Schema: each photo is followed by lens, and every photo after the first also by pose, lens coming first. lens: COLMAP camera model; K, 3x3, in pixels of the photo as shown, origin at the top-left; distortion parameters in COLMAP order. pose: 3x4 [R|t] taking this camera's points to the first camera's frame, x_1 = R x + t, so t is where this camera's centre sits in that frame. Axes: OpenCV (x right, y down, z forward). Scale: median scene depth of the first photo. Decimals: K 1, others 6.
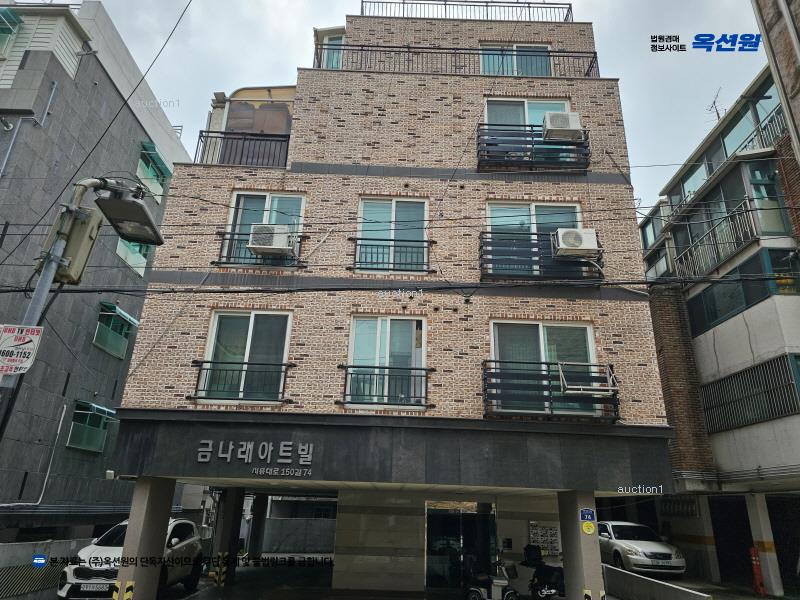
lens RADIAL K [[536.1, 0, 400.2], [0, 536.1, 296.8], [0, 0, 1]] dist [0.084659, -0.088426]
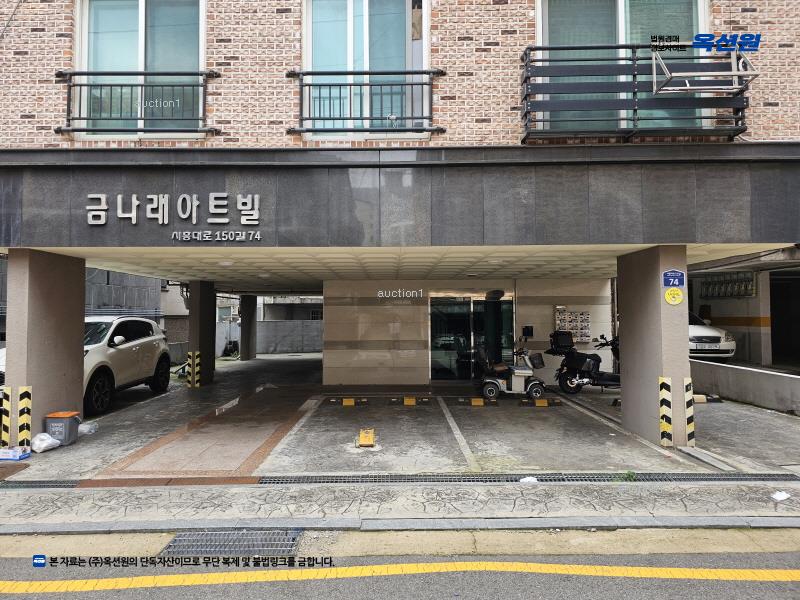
lens RADIAL K [[533.1, 0, 383.9], [0, 533.1, 296.7], [0, 0, 1]] dist [0.082293, -0.077756]
pose [[0.998773, -0.036216, -0.033774, 0.007368], [0.045261, 0.944336, 0.325854, 0.176815], [0.020093, -0.326983, 0.944816, 0.333652]]
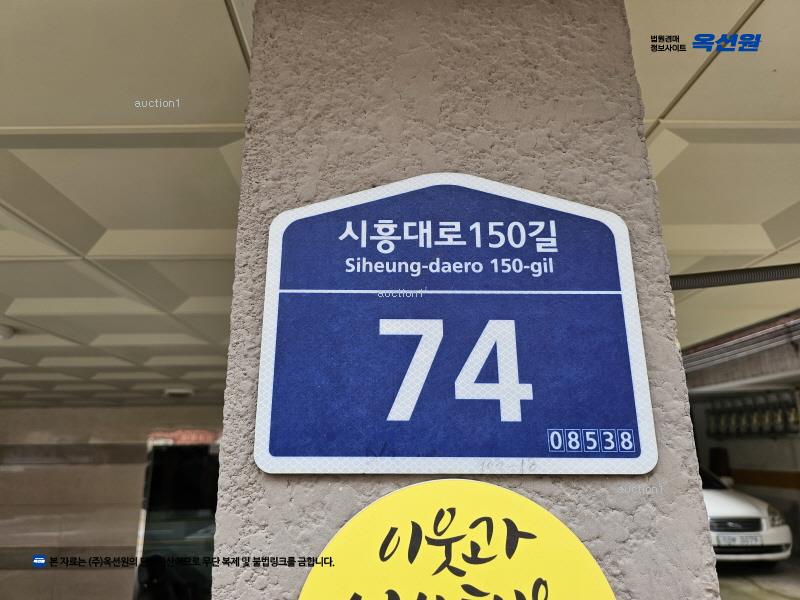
lens RADIAL K [[536.1, 0, 400.2], [0, 536.1, 296.8], [0, 0, 1]] dist [0.084659, -0.088426]
pose [[0.999096, -0.040067, 0.014204, 0.329623], [0.038501, 0.994516, 0.097237, 0.379204], [-0.018022, -0.096602, 0.995160, 0.925168]]
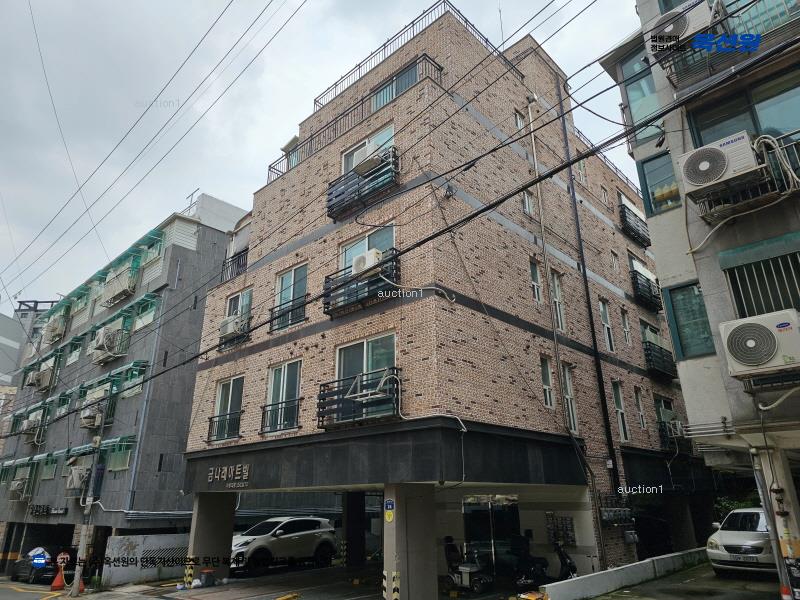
lens RADIAL K [[536.1, 0, 400.2], [0, 536.1, 296.8], [0, 0, 1]] dist [0.084659, -0.088426]
pose [[0.714715, -0.284187, -0.639077, 1.136784], [0.286078, 0.952583, -0.103661, 0.106526], [0.638233, -0.108738, 0.762125, 0.192771]]
